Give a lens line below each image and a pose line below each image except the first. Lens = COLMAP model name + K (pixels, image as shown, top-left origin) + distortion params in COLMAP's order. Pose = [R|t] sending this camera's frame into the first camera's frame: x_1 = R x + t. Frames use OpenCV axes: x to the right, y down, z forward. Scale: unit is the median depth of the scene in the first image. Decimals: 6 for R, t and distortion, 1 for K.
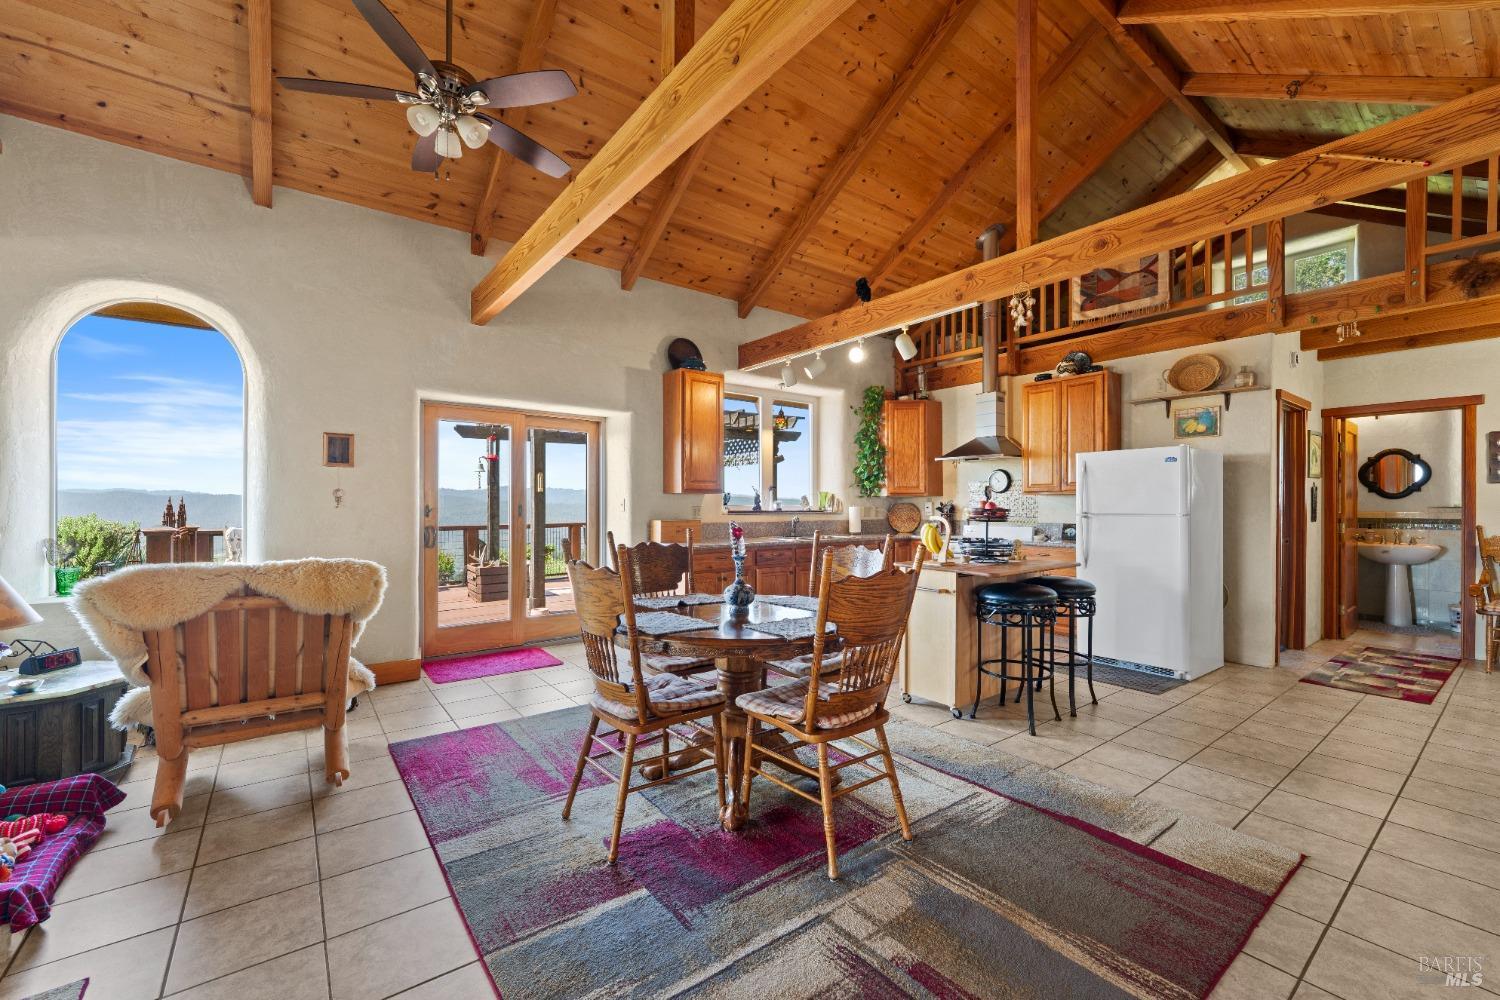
lens RADIAL K [[609.1, 0, 746.7], [0, 609.1, 505.3], [0, 0, 1]] dist [-0.003630, -0.000520]
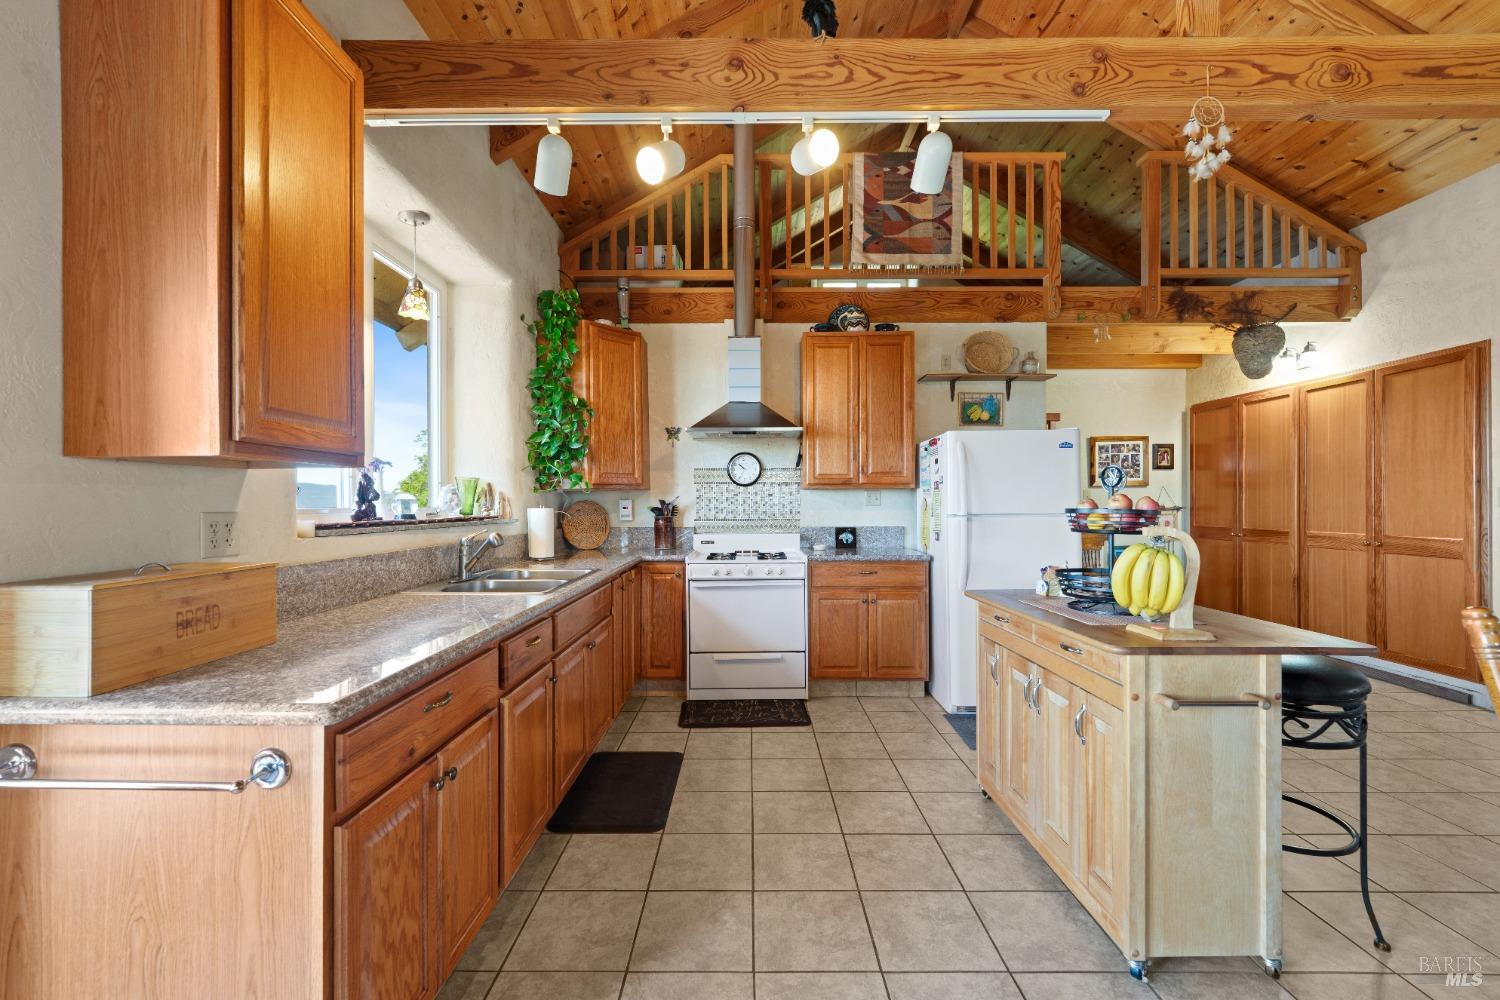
lens RADIAL K [[609.1, 0, 749.4], [0, 609.1, 502.9], [0, 0, 1]] dist [-0.003630, -0.000520]
pose [[0.610736, -0.003755, 0.791825, -0.156318], [0.005557, 0.999984, 0.000456, -0.001375], [-0.791815, 0.004122, 0.610747, 0.660460]]
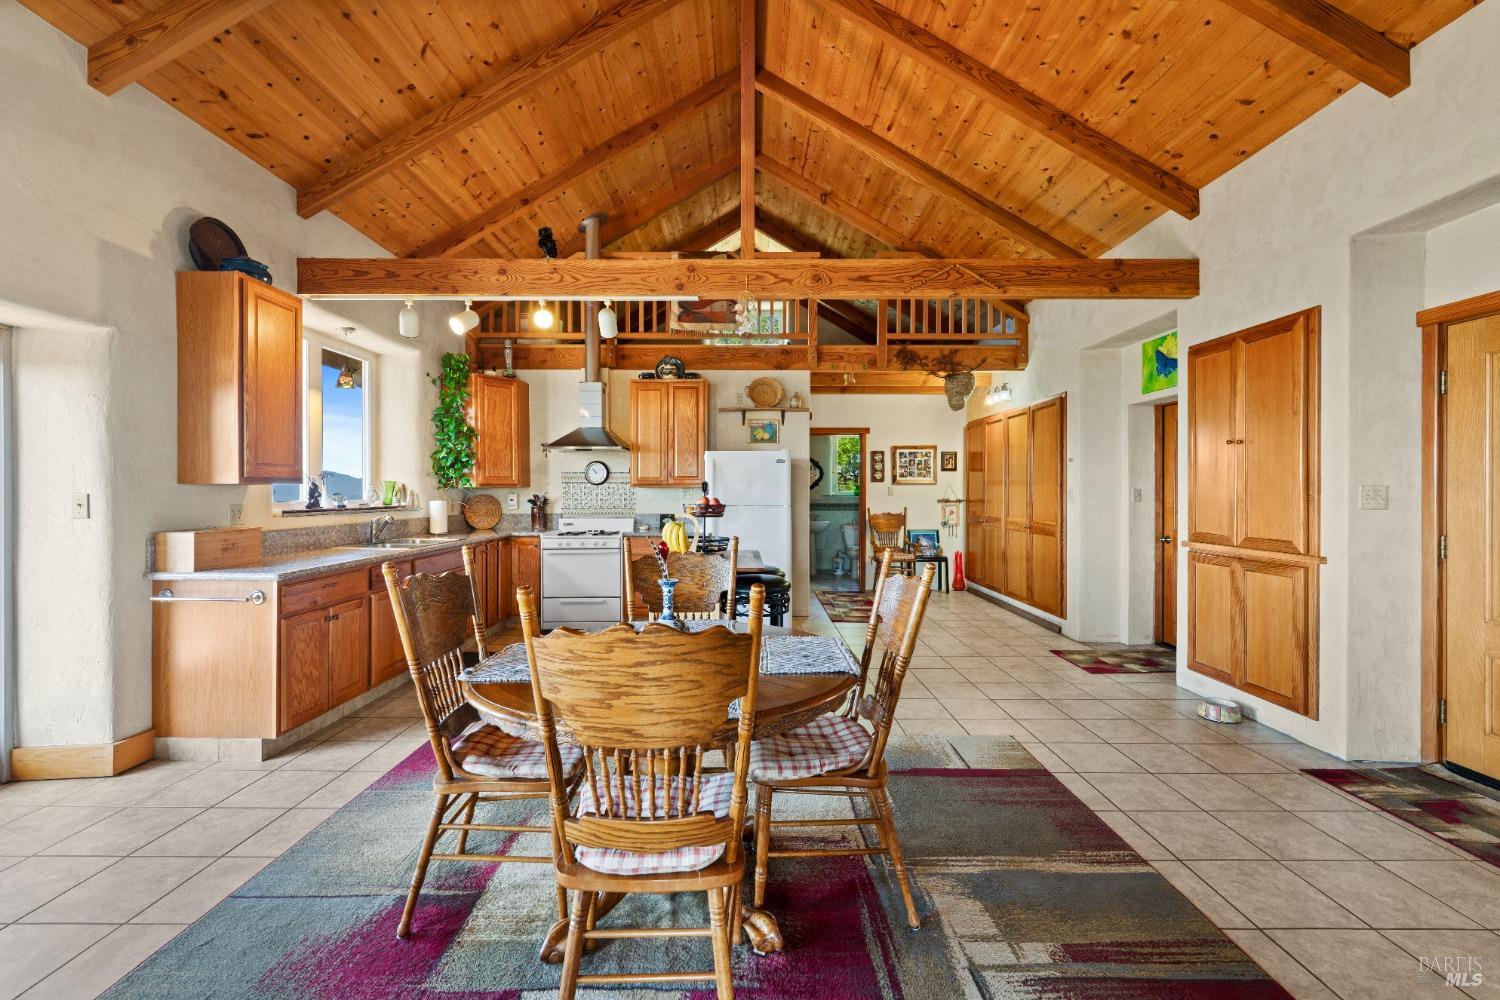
lens RADIAL K [[609.1, 0, 749.4], [0, 609.1, 492.9], [0, 0, 1]] dist [-0.003630, -0.000520]
pose [[0.605151, -0.003915, 0.796101, -0.259552], [0.001703, 0.999992, 0.003623, -0.011777], [-0.796109, -0.000837, 0.605153, 0.234808]]
